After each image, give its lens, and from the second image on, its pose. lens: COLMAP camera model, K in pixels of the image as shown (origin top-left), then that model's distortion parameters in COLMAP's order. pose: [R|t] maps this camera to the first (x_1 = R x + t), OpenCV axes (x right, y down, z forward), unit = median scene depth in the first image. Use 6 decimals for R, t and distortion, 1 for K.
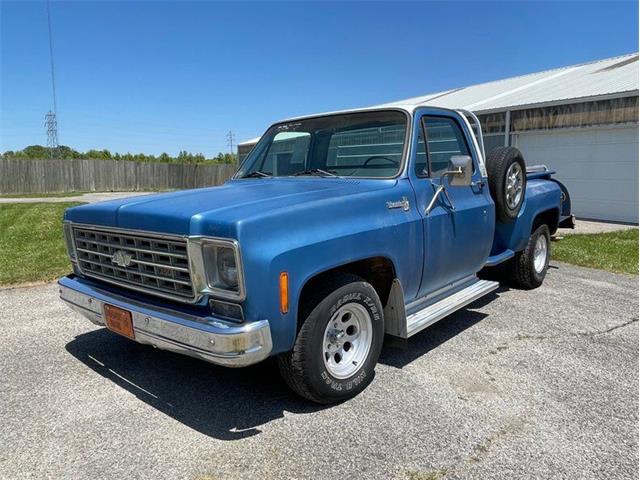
lens RADIAL K [[476.5, 0, 319.7], [0, 476.5, 242.3], [0, 0, 1]] dist [-0.001780, -0.020427]
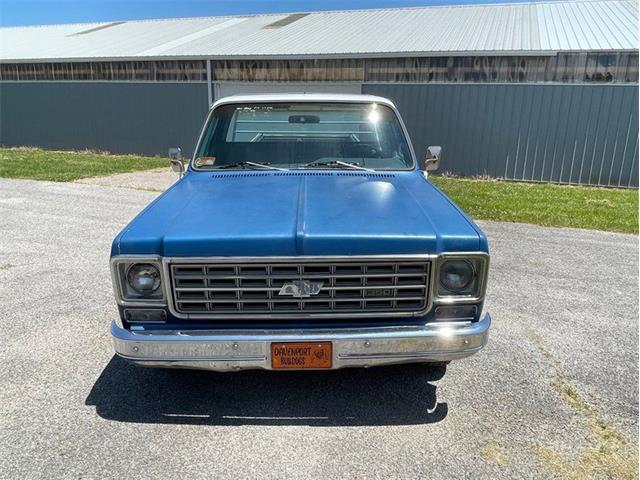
lens RADIAL K [[476.5, 0, 318.2], [0, 476.5, 239.3], [0, 0, 1]] dist [-0.001780, -0.020427]
pose [[0.737547, -0.161085, 0.655802, -0.203797], [0.078103, 0.984964, 0.154098, -0.040906], [-0.670764, -0.062434, 0.739039, 0.067665]]
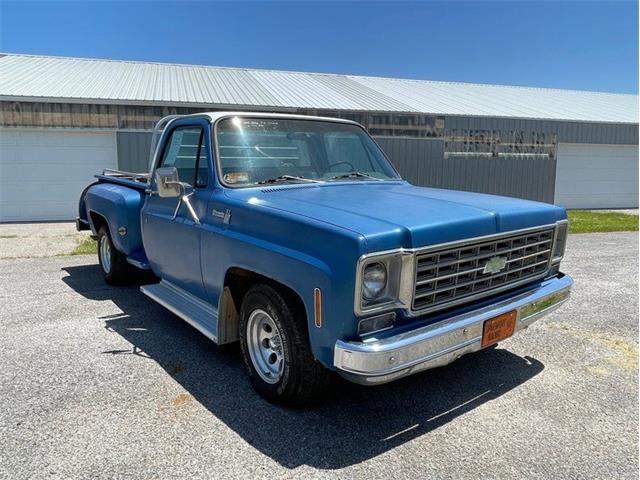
lens RADIAL K [[476.5, 0, 316.0], [0, 476.5, 242.0], [0, 0, 1]] dist [-0.001780, -0.020427]
pose [[0.190364, -0.138099, 0.971952, -0.301450], [0.141013, 0.983636, 0.112141, -0.036659], [-0.971533, 0.115710, 0.206723, 0.242699]]
